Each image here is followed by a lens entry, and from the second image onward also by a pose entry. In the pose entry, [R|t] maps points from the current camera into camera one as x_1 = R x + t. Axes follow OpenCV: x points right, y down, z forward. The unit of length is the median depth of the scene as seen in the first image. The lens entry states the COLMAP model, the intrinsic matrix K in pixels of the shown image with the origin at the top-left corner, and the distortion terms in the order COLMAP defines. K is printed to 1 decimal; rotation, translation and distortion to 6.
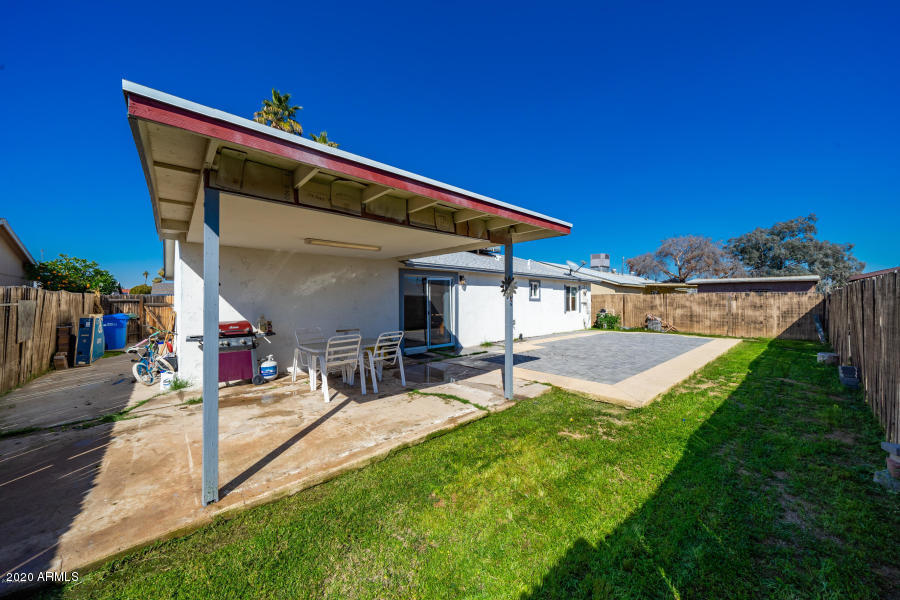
lens RADIAL K [[311.3, 0, 445.4], [0, 311.3, 298.6], [0, 0, 1]] dist [-0.004603, 0.000355]
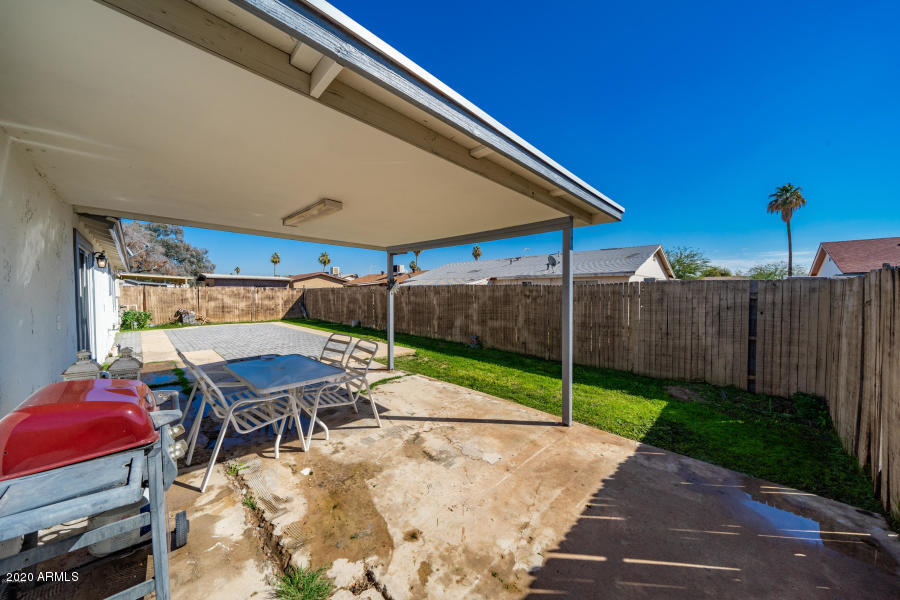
lens RADIAL K [[311.3, 0, 447.9], [0, 311.3, 299.1], [0, 0, 1]] dist [-0.004603, 0.000355]
pose [[-0.073562, -0.020167, 0.997087, -0.552680], [-0.009187, 0.999767, 0.019543, -0.003339], [-0.997248, -0.007723, -0.073730, 0.417730]]
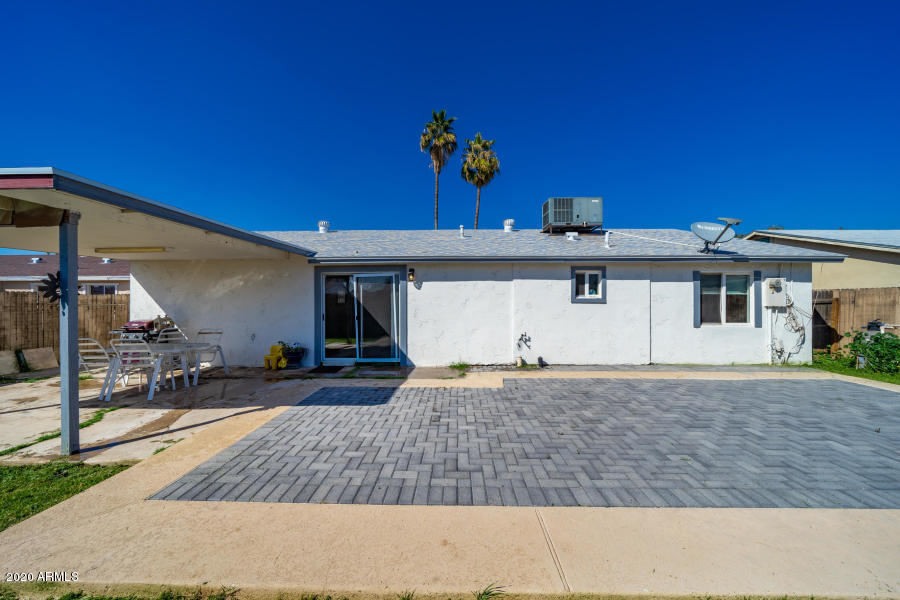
lens RADIAL K [[311.3, 0, 451.4], [0, 311.3, 302.3], [0, 0, 1]] dist [-0.004603, 0.000355]
pose [[0.744300, 0.003797, -0.667835, 0.618817], [0.005878, 0.999908, 0.012237, -0.003494], [0.667819, -0.013034, 0.744209, 0.517437]]
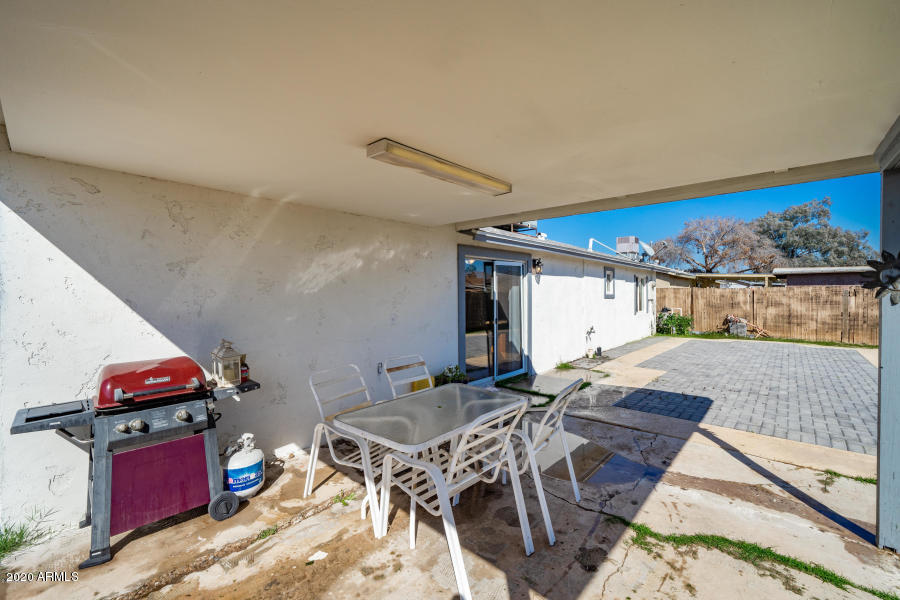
lens RADIAL K [[372.3, 0, 445.0], [0, 372.3, 298.1], [0, 0, 1]] dist [0.001011, 0.000047]
pose [[0.993965, -0.003832, 0.109633, -0.211264], [0.002042, 0.999863, 0.016436, -0.008694], [-0.109681, -0.016113, 0.993836, 0.282061]]
